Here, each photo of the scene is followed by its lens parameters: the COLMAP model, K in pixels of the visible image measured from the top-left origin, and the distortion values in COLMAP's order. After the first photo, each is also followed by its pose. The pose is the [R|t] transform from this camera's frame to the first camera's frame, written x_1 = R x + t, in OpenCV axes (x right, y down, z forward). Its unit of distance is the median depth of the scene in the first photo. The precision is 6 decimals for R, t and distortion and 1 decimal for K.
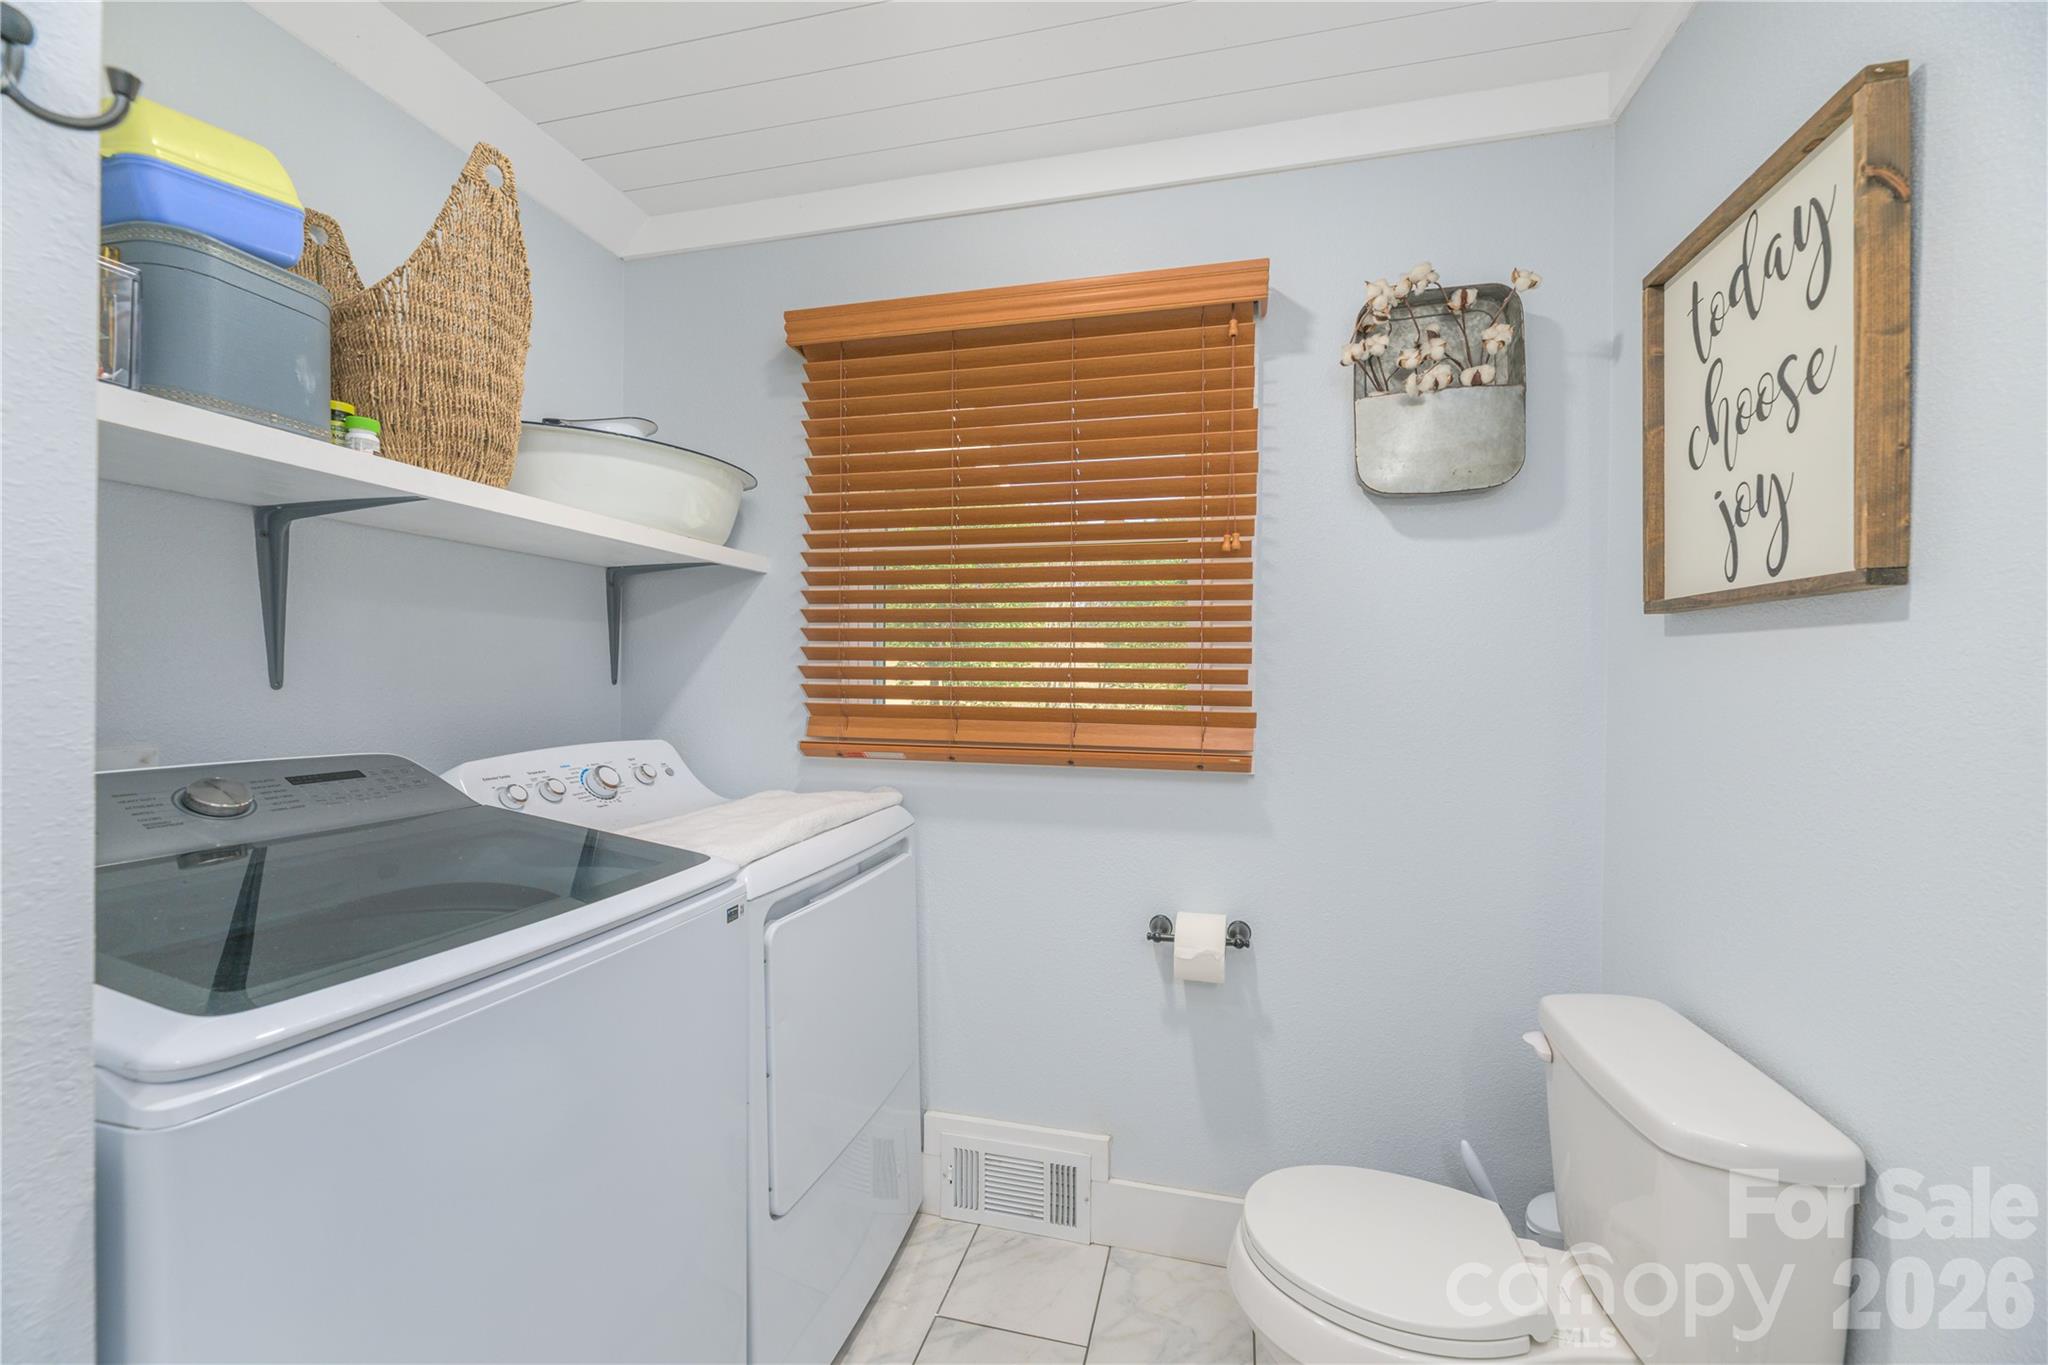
lens RADIAL K [[826.9, 0, 1026.7], [0, 826.9, 684.7], [0, 0, 1]] dist [0.000607, 0.000174]
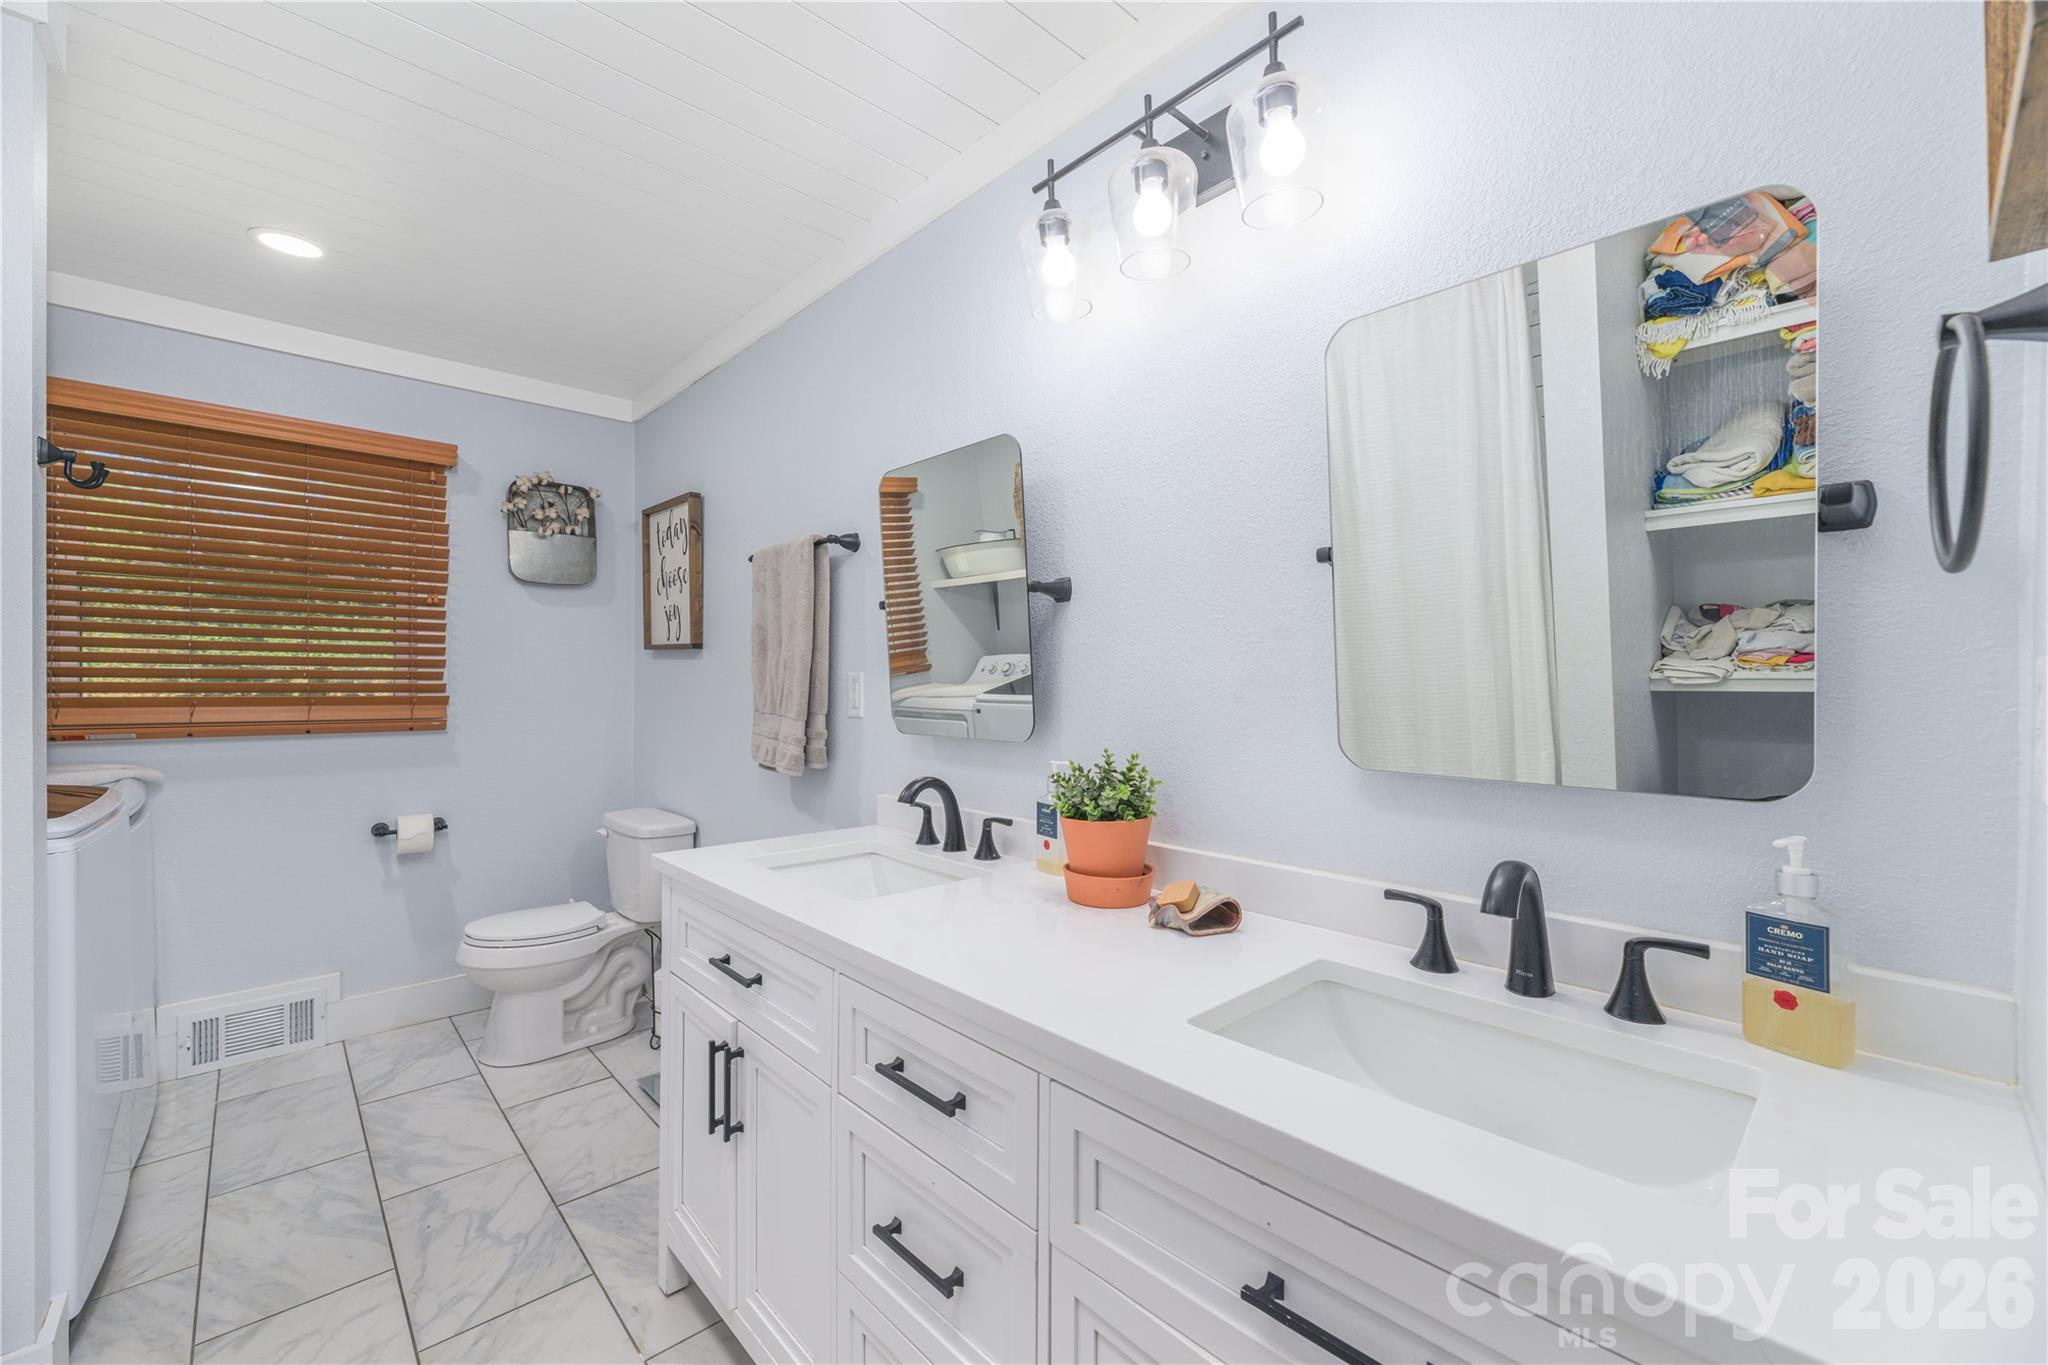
lens RADIAL K [[826.9, 0, 1026.7], [0, 826.9, 684.7], [0, 0, 1]] dist [0.000607, 0.000174]
pose [[0.539862, -0.009372, 0.841701, -0.568148], [0.006061, 0.999955, 0.007247, 0.004610], [-0.841732, 0.001189, 0.539895, -1.035422]]
